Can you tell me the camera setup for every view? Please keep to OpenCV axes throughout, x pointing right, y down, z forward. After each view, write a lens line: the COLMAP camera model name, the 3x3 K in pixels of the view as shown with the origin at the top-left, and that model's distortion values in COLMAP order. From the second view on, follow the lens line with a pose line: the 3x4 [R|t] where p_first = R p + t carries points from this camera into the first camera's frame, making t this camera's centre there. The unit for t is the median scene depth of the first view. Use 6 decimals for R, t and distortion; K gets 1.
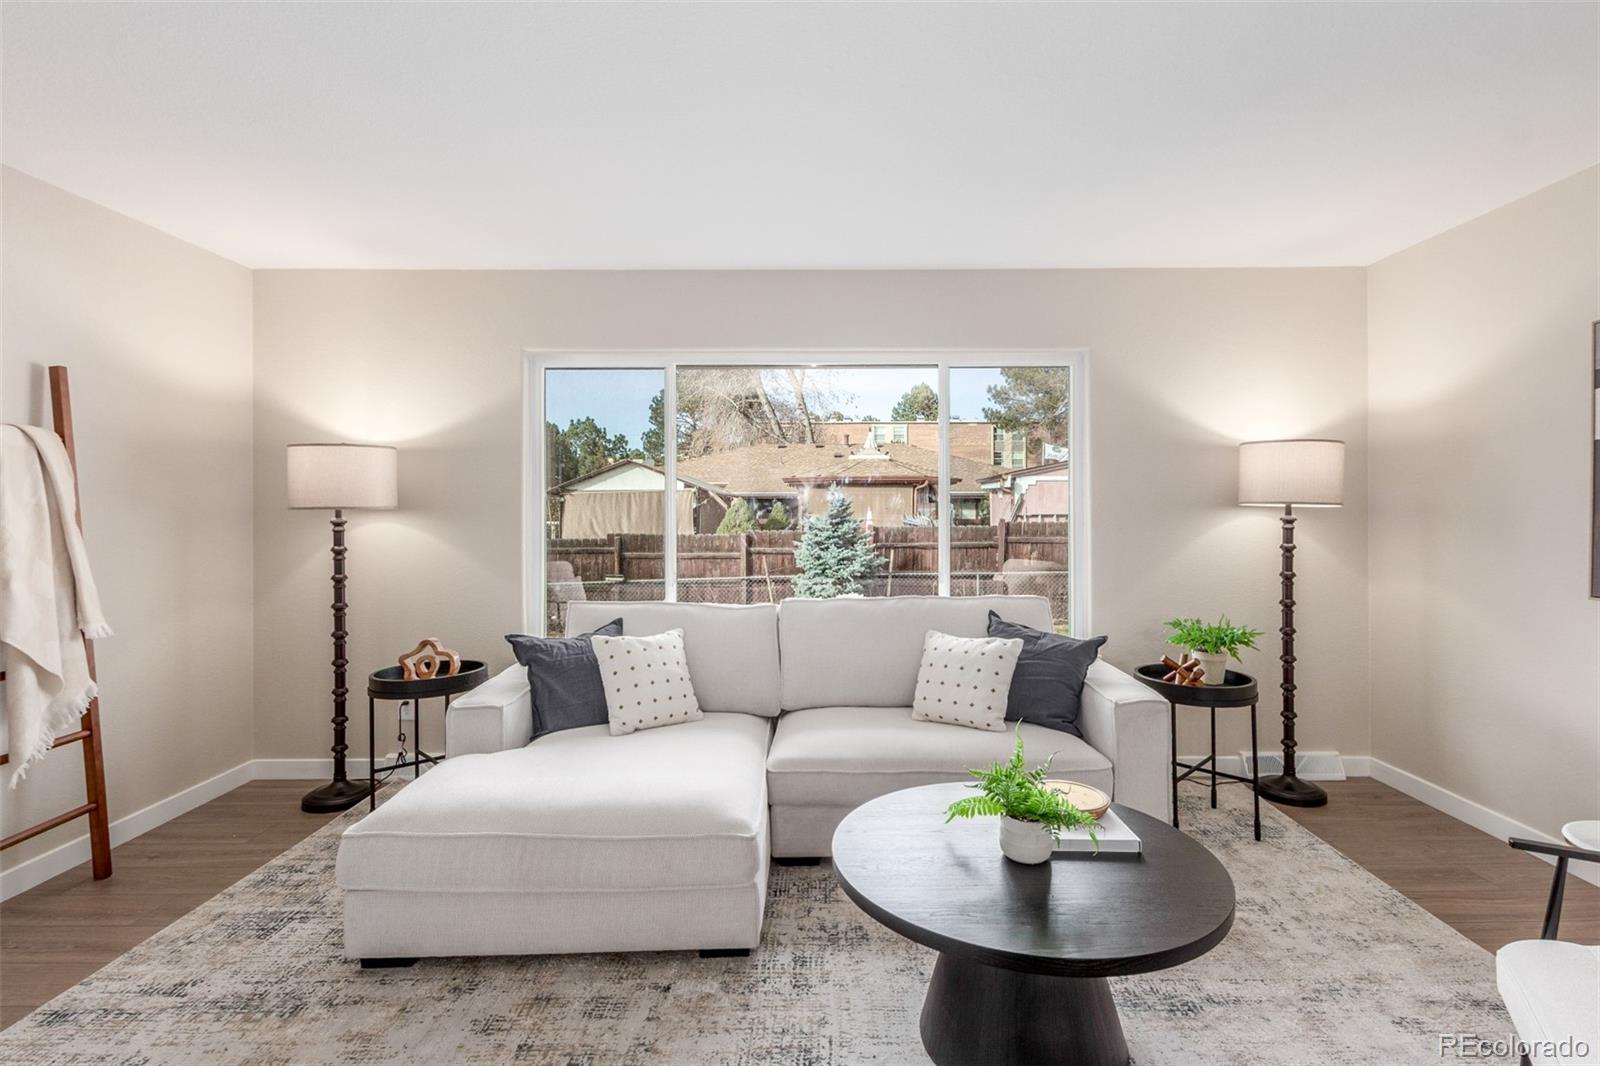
lens RADIAL K [[751.5, 0, 768.3], [0, 751.5, 509.6], [0, 0, 1]] dist [0.008411, -0.003011]
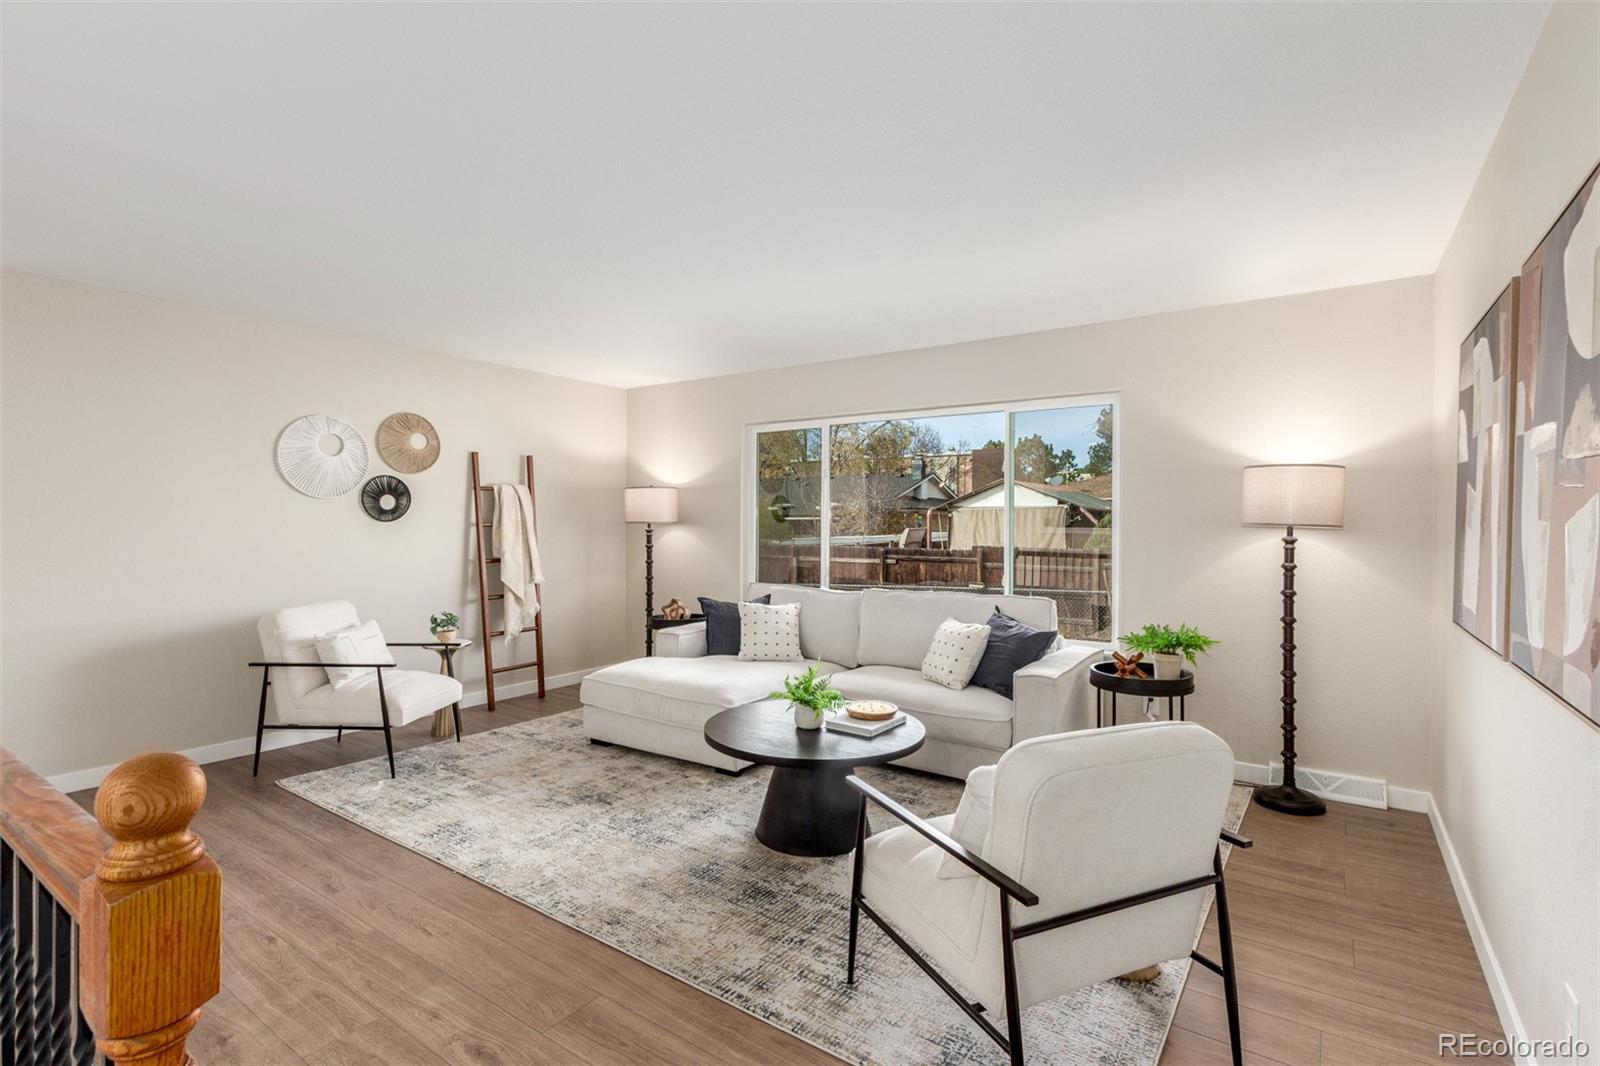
lens RADIAL K [[751.5, 0, 802.0], [0, 751.5, 533.1], [0, 0, 1]] dist [0.008411, -0.003011]
pose [[0.817584, 0.015076, -0.575612, 0.740979], [-0.007694, 0.999854, 0.015259, -0.006987], [0.575758, -0.008047, 0.817580, -0.237485]]
